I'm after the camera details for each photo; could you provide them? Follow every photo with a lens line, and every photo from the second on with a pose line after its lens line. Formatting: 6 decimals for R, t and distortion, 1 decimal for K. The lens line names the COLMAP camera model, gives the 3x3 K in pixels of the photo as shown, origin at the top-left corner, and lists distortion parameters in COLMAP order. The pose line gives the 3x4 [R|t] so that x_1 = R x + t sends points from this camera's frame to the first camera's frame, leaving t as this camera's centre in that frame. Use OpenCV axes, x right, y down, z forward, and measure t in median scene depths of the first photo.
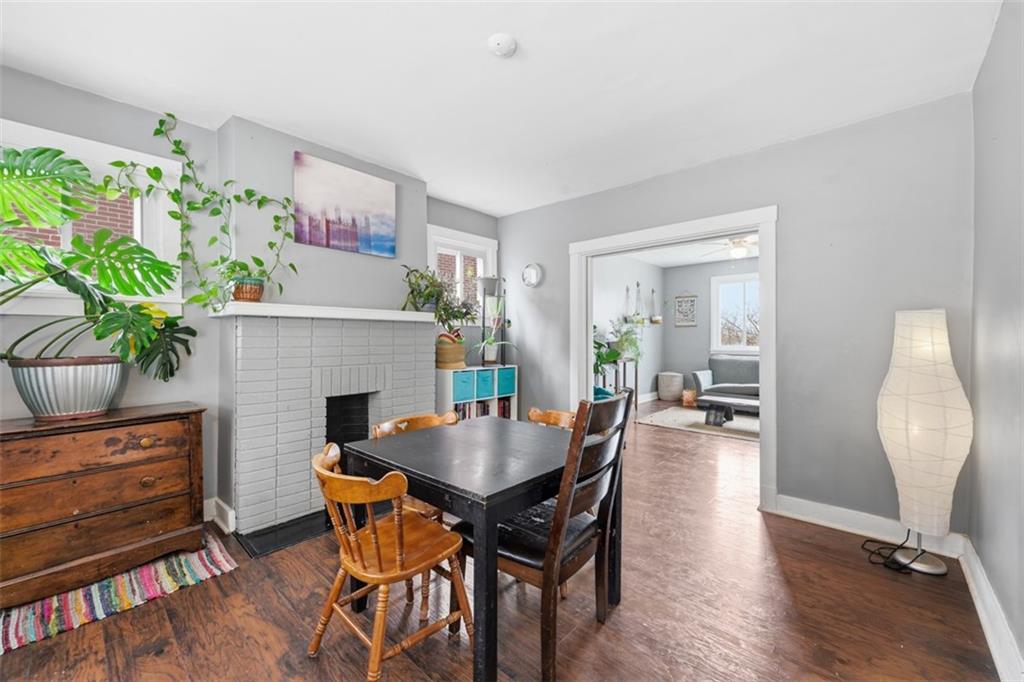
lens RADIAL K [[408.6, 0, 512.6], [0, 408.6, 338.9], [0, 0, 1]] dist [-0.006657, 0.001544]
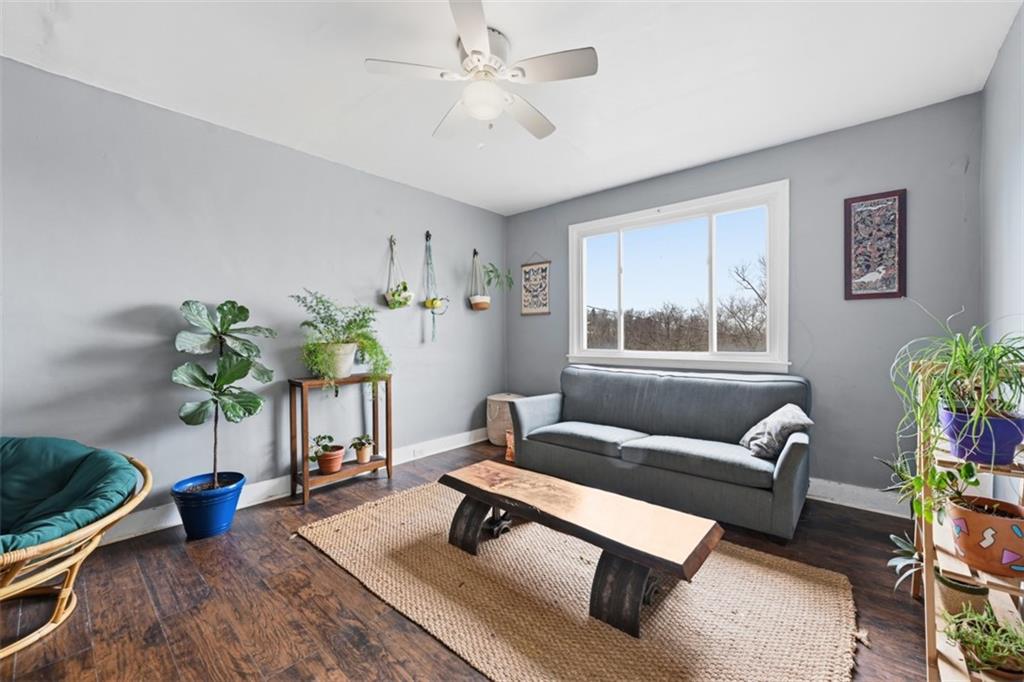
lens RADIAL K [[408.6, 0, 510.6], [0, 408.6, 338.5], [0, 0, 1]] dist [-0.006657, 0.001544]
pose [[0.999992, -0.002769, 0.002987, 0.394824], [0.002763, 0.999994, 0.002015, 0.001929], [-0.002992, -0.002007, 0.999994, 0.430555]]
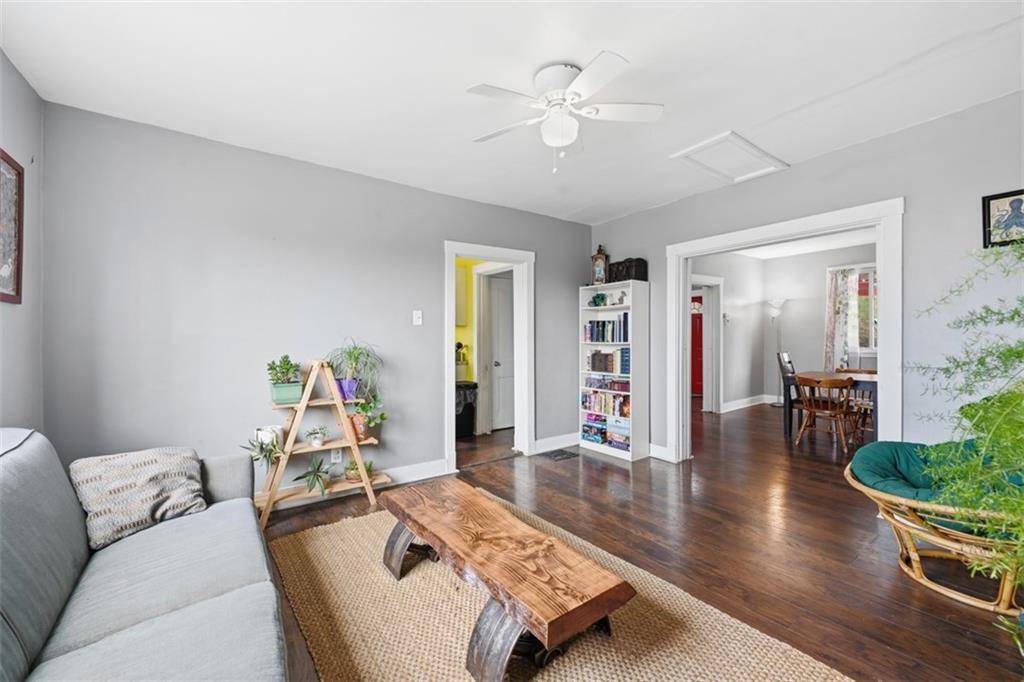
lens RADIAL K [[408.6, 0, 512.9], [0, 408.6, 340.5], [0, 0, 1]] dist [-0.006657, 0.001544]
pose [[-0.980655, 0.005000, 0.195678, 0.356913], [0.006114, 0.999968, 0.005089, -0.005888], [-0.195647, 0.006187, -0.980655, 0.954313]]
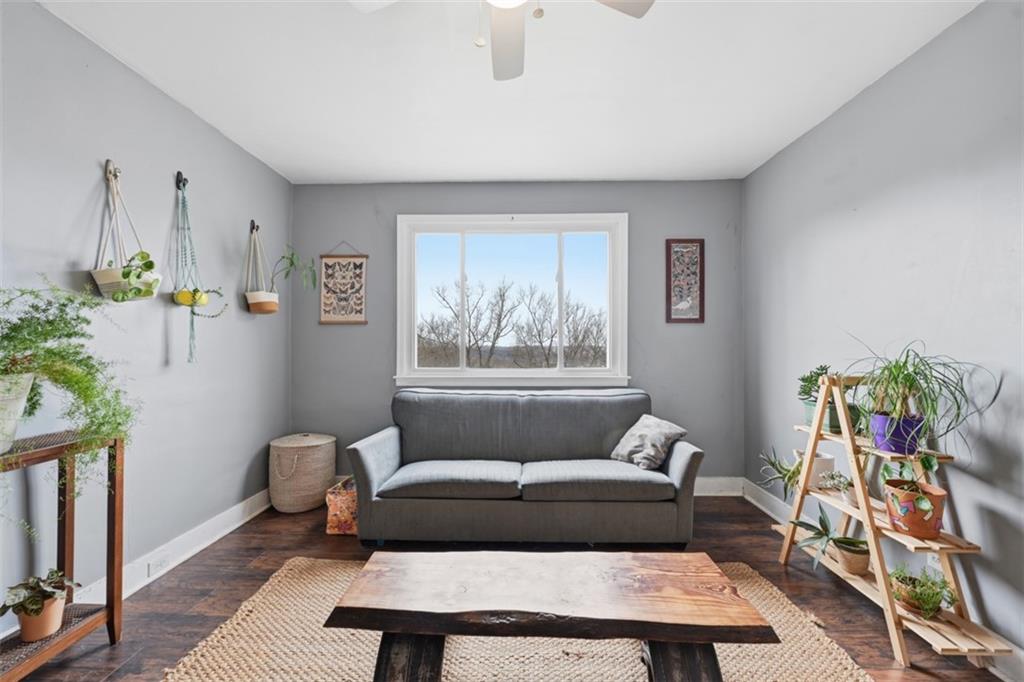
lens RADIAL K [[408.6, 0, 507.4], [0, 408.6, 342.2], [0, 0, 1]] dist [-0.006657, 0.001544]
pose [[0.764005, 0.009483, 0.645141, 0.284070], [0.002893, 0.999832, -0.018124, -0.002708], [-0.645204, 0.015713, 0.763849, 0.567726]]
